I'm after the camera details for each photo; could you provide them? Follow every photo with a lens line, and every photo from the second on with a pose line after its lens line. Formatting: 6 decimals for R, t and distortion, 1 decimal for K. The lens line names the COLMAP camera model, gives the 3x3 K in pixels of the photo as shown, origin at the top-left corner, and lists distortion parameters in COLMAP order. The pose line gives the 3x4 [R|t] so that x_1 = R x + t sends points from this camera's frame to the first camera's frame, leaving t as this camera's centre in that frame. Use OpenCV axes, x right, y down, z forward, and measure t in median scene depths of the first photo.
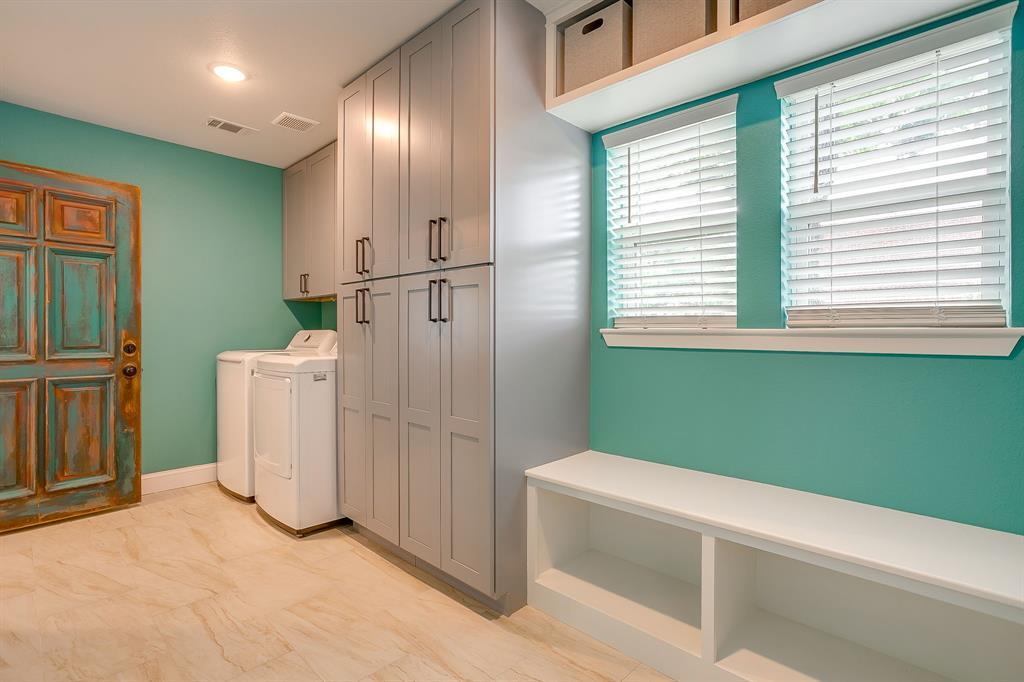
lens RADIAL K [[495.0, 0, 512.0], [0, 495.0, 341.0], [0, 0, 1]] dist [-0.039346, 0.028342]
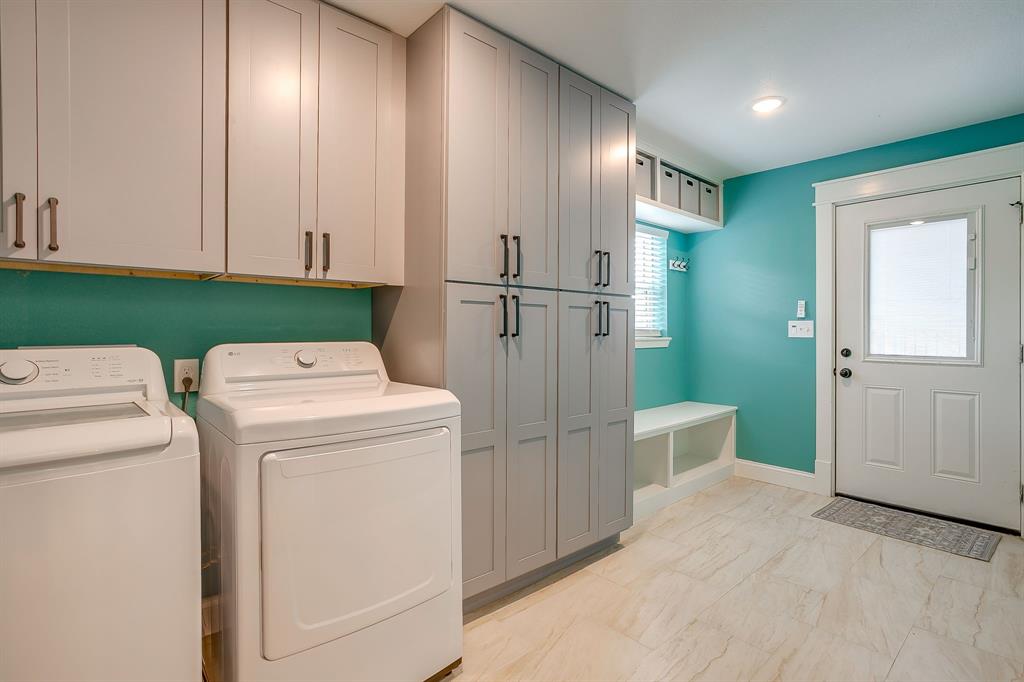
lens RADIAL K [[495.0, 0, 512.0], [0, 495.0, 341.0], [0, 0, 1]] dist [-0.039346, 0.028342]
pose [[0.073386, -0.008419, 0.997268, -1.399311], [0.027278, 0.999607, 0.006432, -0.039995], [-0.996930, 0.026732, 0.073587, 1.141157]]
